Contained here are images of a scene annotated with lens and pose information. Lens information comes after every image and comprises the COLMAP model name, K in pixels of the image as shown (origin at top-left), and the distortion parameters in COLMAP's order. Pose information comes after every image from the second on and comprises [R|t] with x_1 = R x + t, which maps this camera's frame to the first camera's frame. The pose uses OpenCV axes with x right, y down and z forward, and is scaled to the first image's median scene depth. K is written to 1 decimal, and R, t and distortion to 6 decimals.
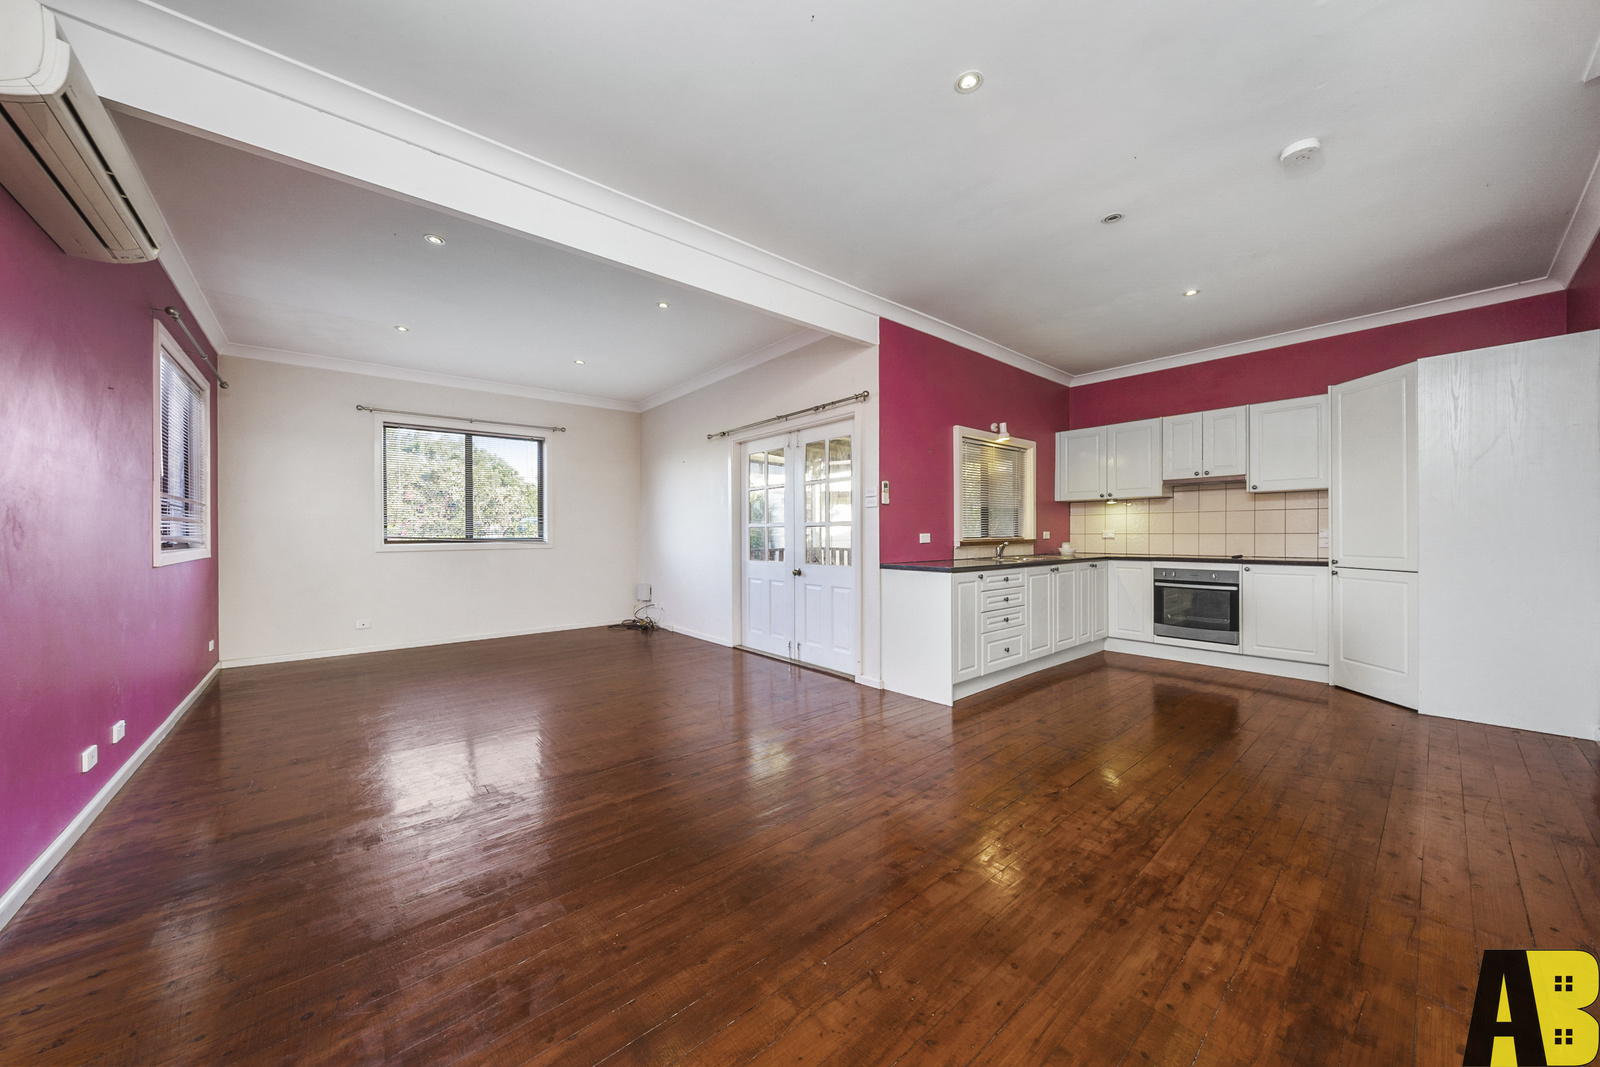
lens RADIAL K [[547.1, 0, 792.0], [0, 547.1, 534.0], [0, 0, 1]] dist [0.000419, -0.000069]
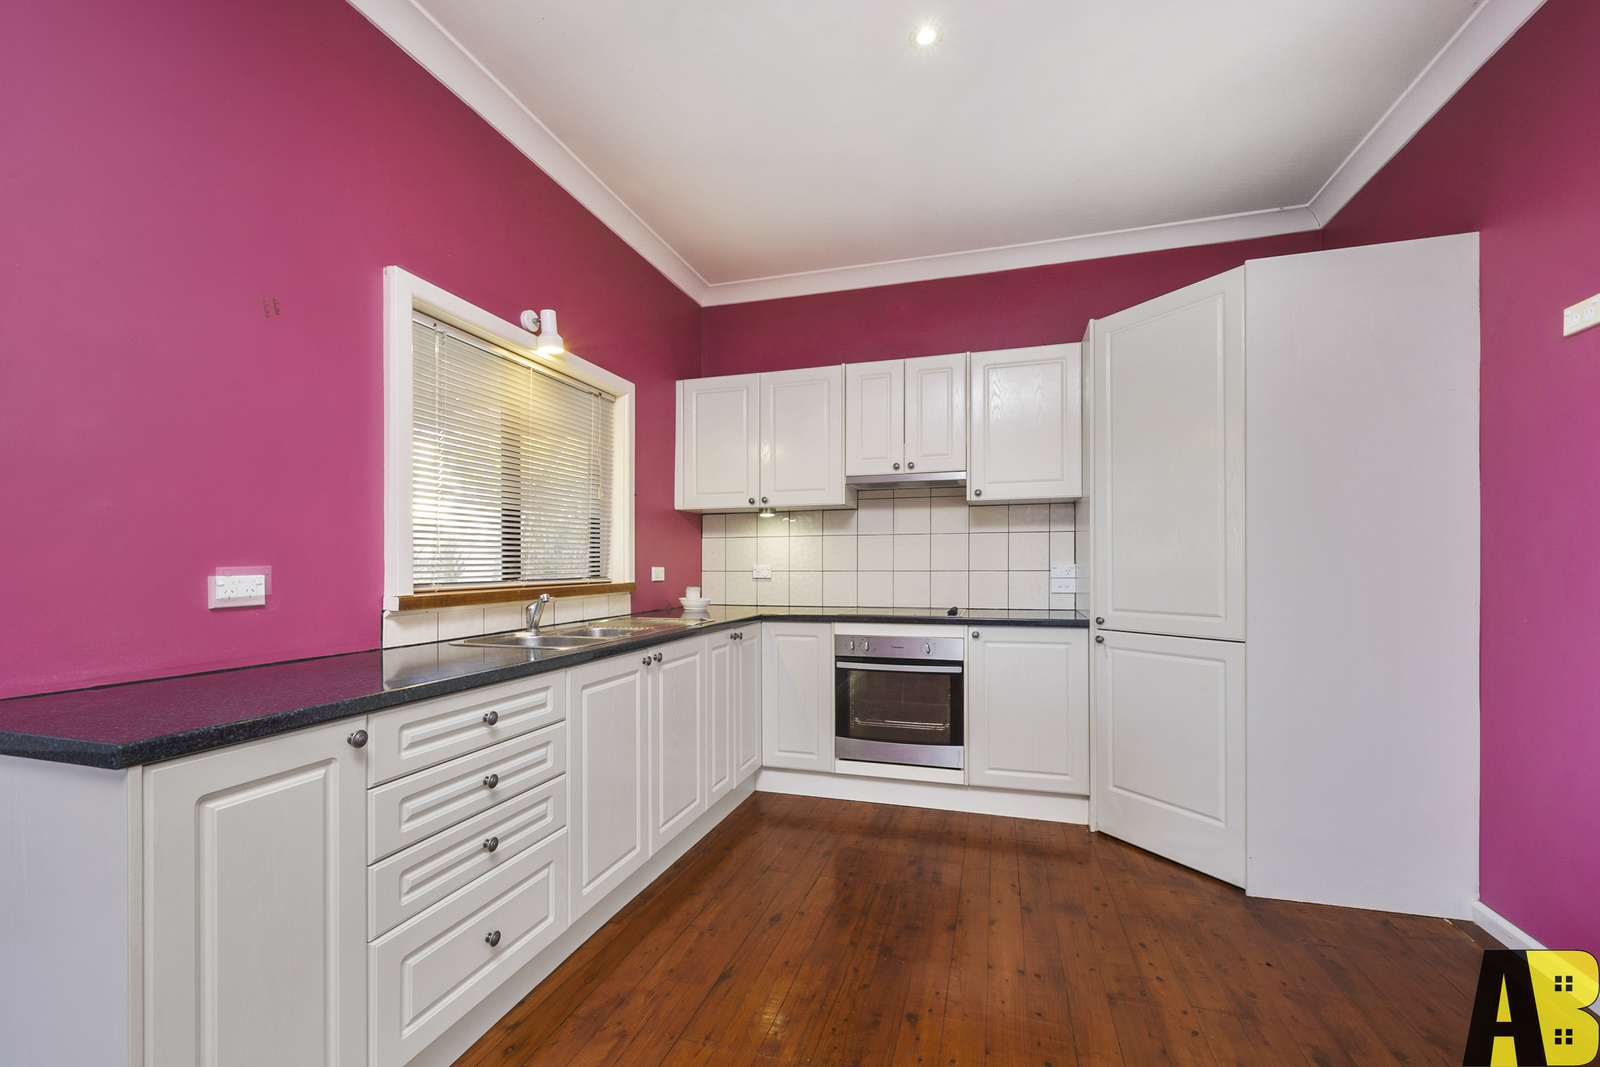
lens RADIAL K [[670.9, 0, 794.5], [0, 670.9, 566.9], [0, 0, 1]] dist [-0.000045, -0.000014]
pose [[0.837241, 0.002001, 0.546831, 0.262493], [-0.000764, 0.999997, -0.002489, -0.003697], [-0.546834, 0.001666, 0.837240, 0.463103]]
